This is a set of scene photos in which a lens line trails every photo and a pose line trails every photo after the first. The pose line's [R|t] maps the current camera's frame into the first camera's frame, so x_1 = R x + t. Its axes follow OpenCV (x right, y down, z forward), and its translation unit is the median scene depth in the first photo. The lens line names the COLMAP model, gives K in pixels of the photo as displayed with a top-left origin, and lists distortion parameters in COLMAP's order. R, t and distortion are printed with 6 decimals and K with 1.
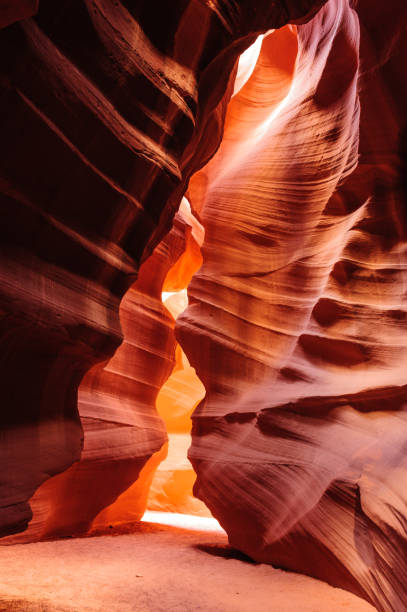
lens RADIAL K [[411.0, 0, 207.7], [0, 411.0, 309.8], [0, 0, 1]] dist [0.003496, -0.000913]
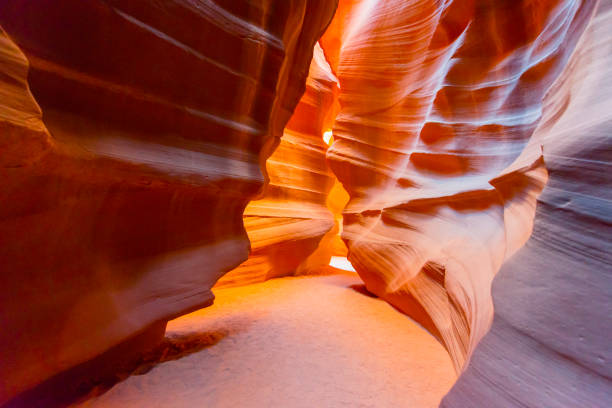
lens RADIAL K [[239.0, 0, 304.5], [0, 239.0, 204.0], [0, 0, 1]] dist [0.014067, -0.003549]
pose [[0.951777, -0.075957, -0.297239, 0.123544], [0.151732, 0.958619, 0.240890, -0.025147], [0.266641, -0.274374, 0.923916, 0.139754]]
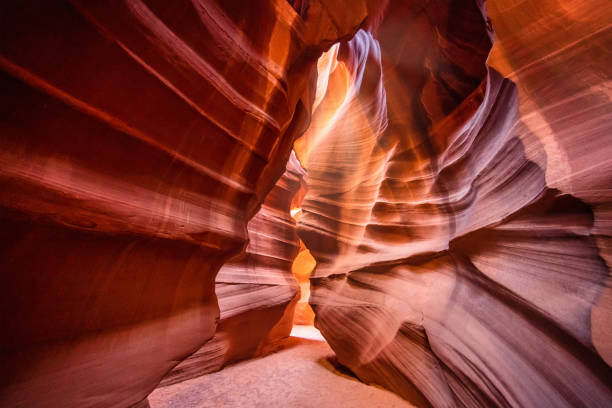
lens RADIAL K [[186.8, 0, 317.1], [0, 186.8, 203.3], [0, 0, 1]] dist [0.000975, 0.000032]
pose [[0.995245, -0.097269, -0.005037, 0.034491], [0.096534, 0.991962, -0.081807, 0.016679], [0.012954, 0.080932, 0.996635, 0.228052]]
